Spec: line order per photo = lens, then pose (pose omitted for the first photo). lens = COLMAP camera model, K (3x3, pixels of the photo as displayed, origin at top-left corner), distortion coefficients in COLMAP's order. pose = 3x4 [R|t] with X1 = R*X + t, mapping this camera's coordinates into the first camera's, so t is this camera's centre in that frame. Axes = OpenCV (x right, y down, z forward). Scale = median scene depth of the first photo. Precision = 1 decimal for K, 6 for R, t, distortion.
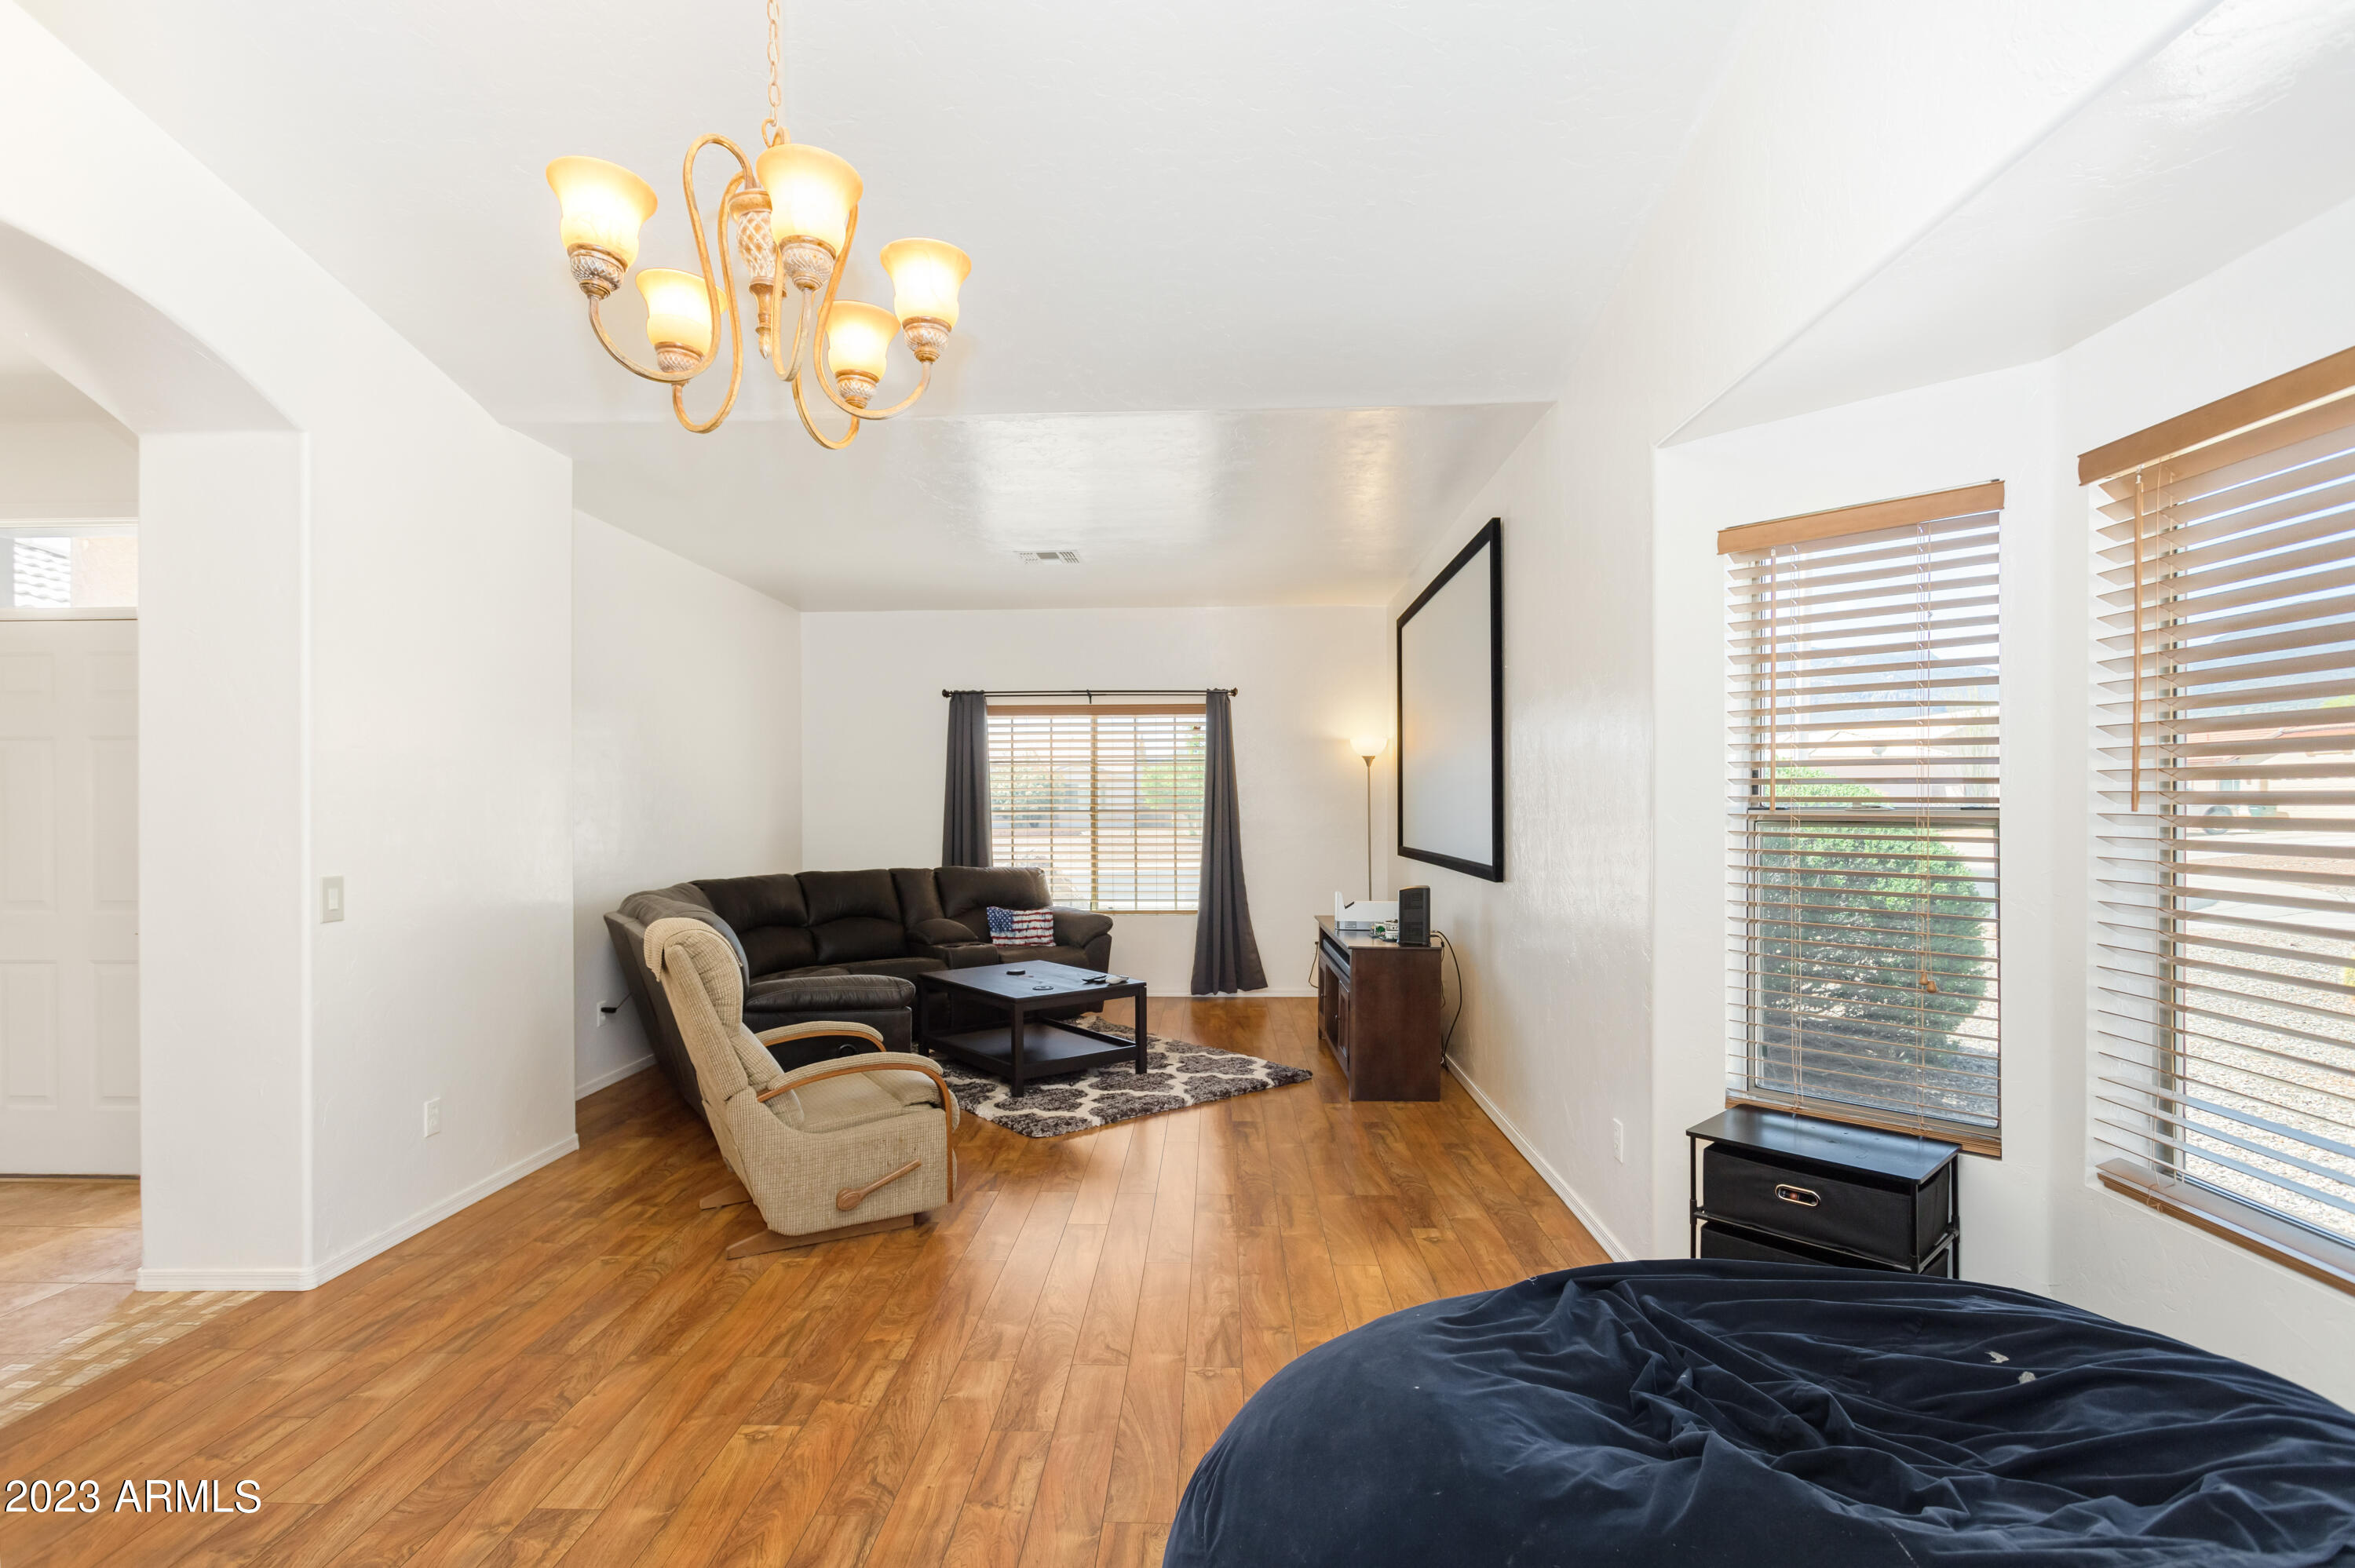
lens RADIAL K [[1144.5, 0, 1179.3], [0, 1144.5, 828.9], [0, 0, 1]] dist [0.001193, 0.000121]
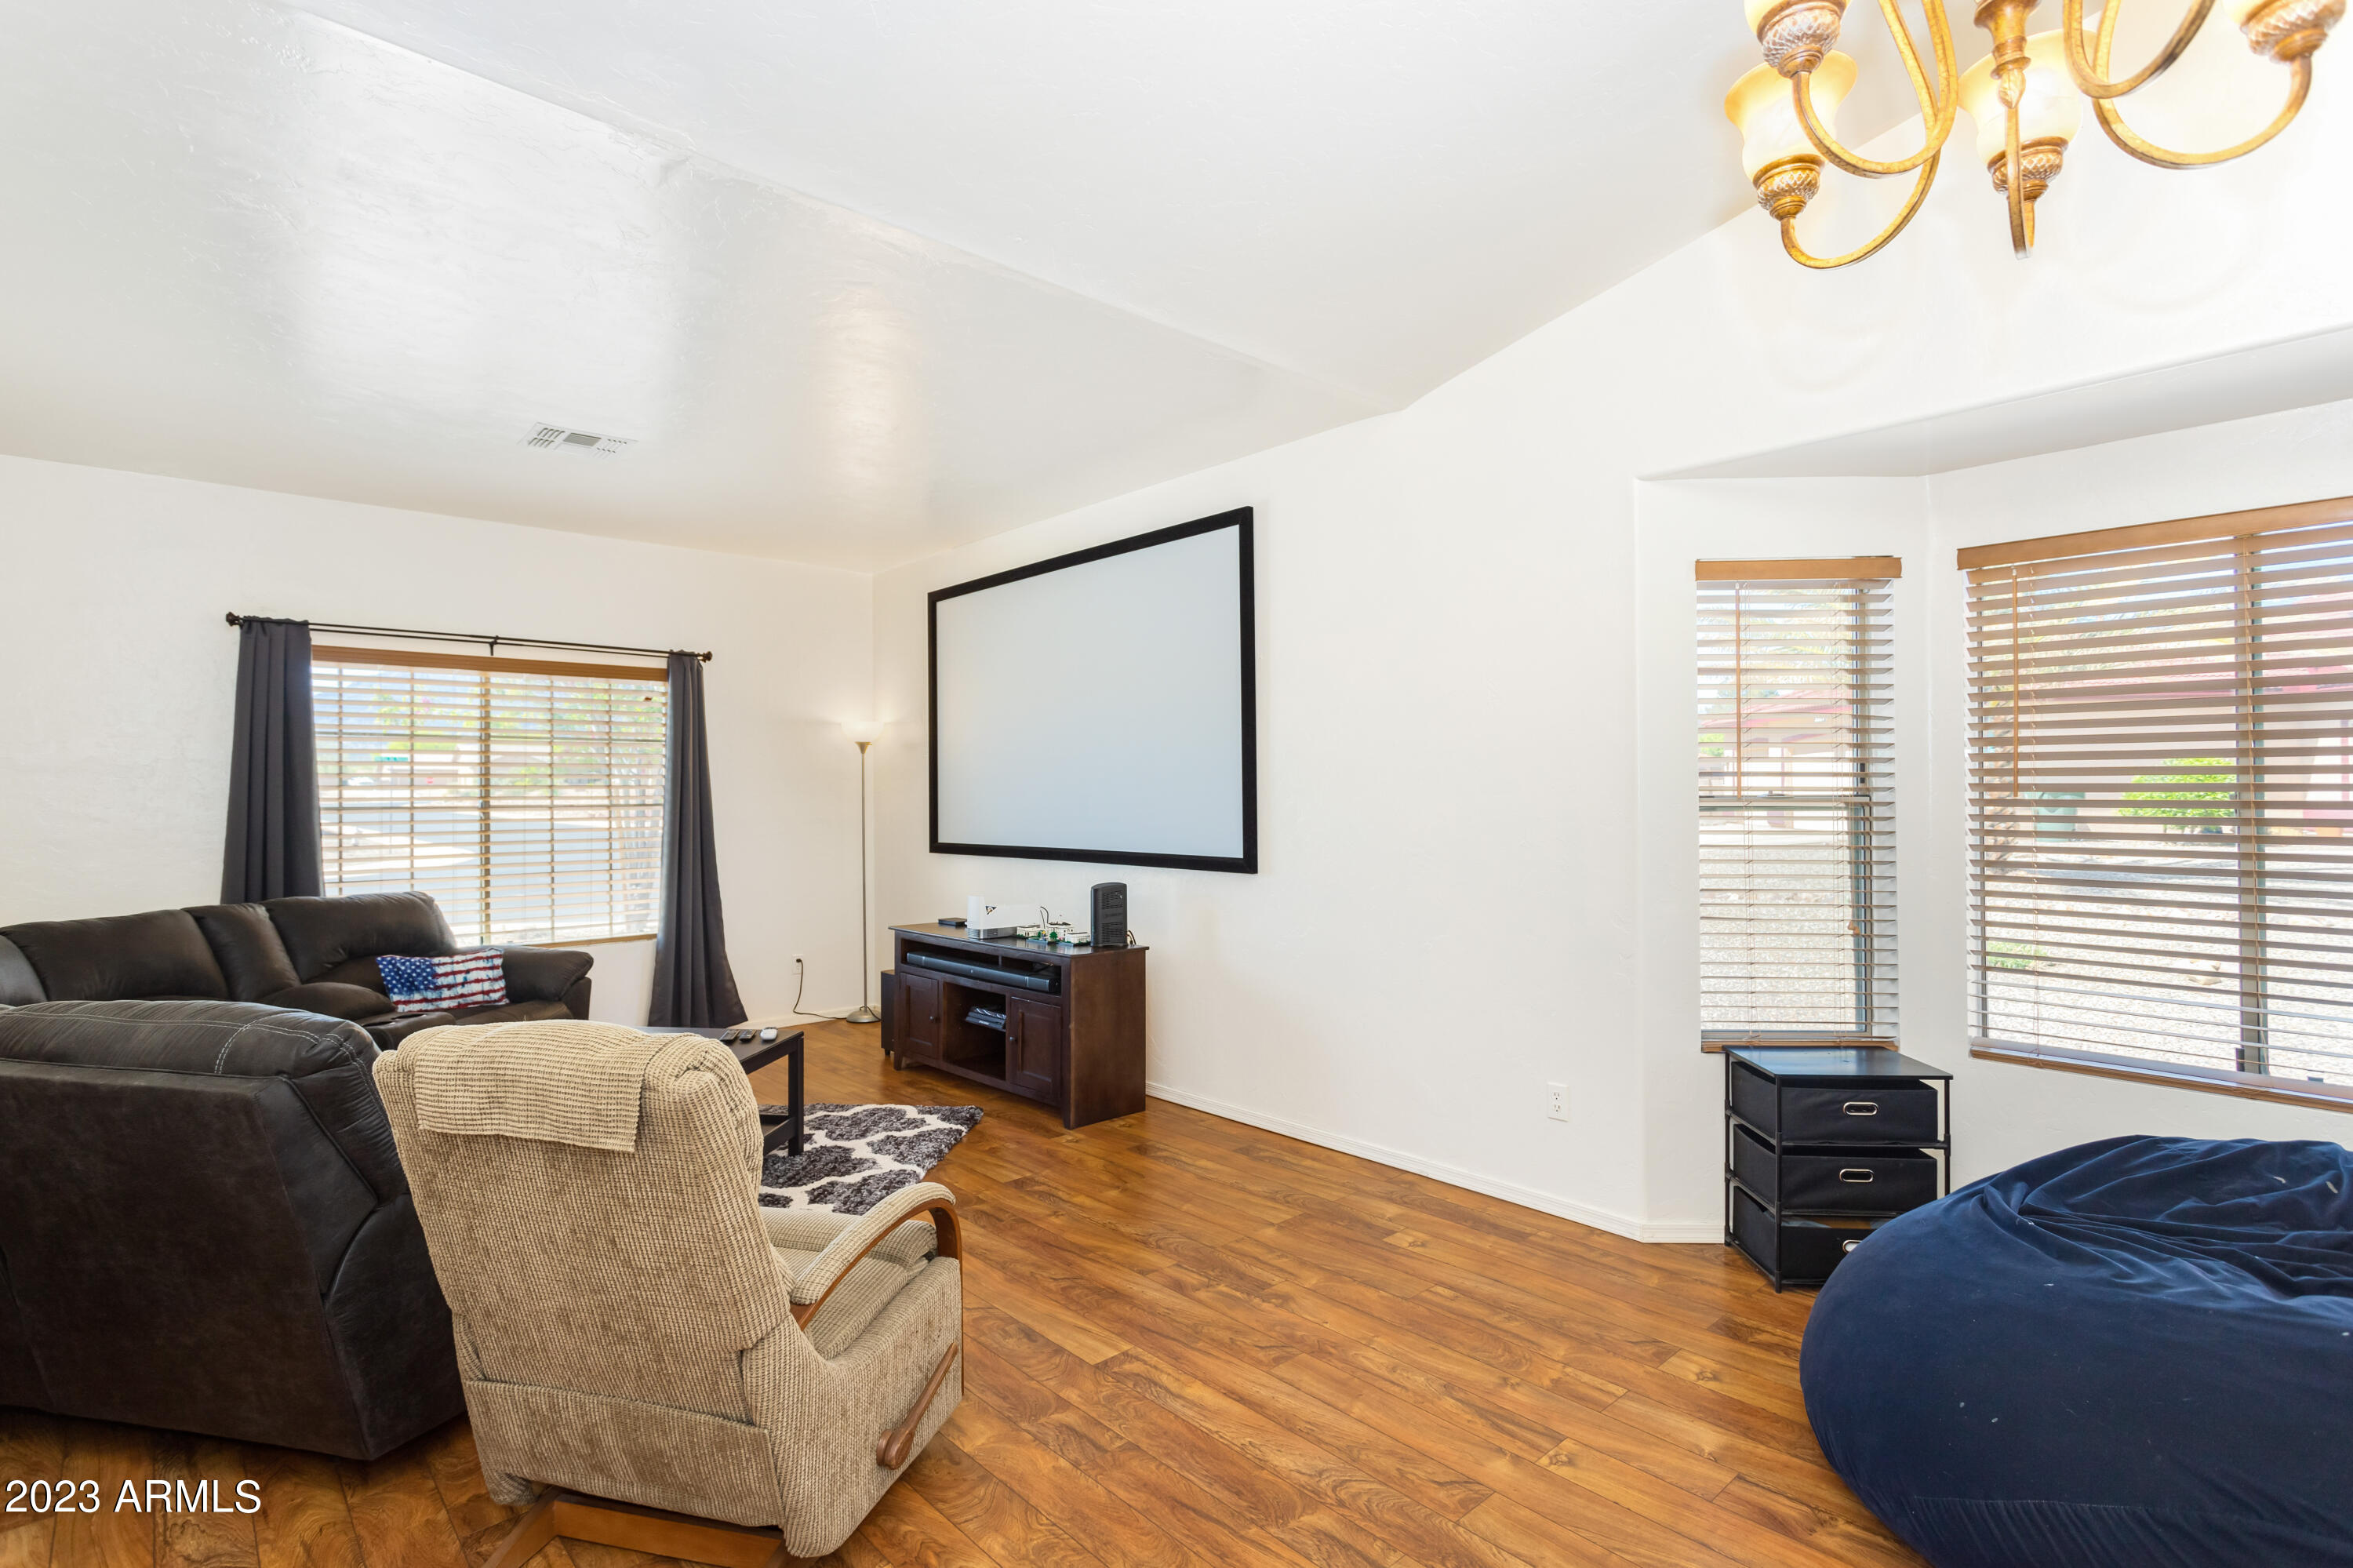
lens RADIAL K [[1133.3, 0, 1176.5], [0, 1133.3, 784.0], [0, 0, 1]] dist [0.002147, 0.000152]
pose [[0.709986, 0.004854, 0.704199, -0.279003], [0.018469, 0.999504, -0.025510, -0.004121], [-0.703974, 0.031117, 0.709544, 0.210274]]
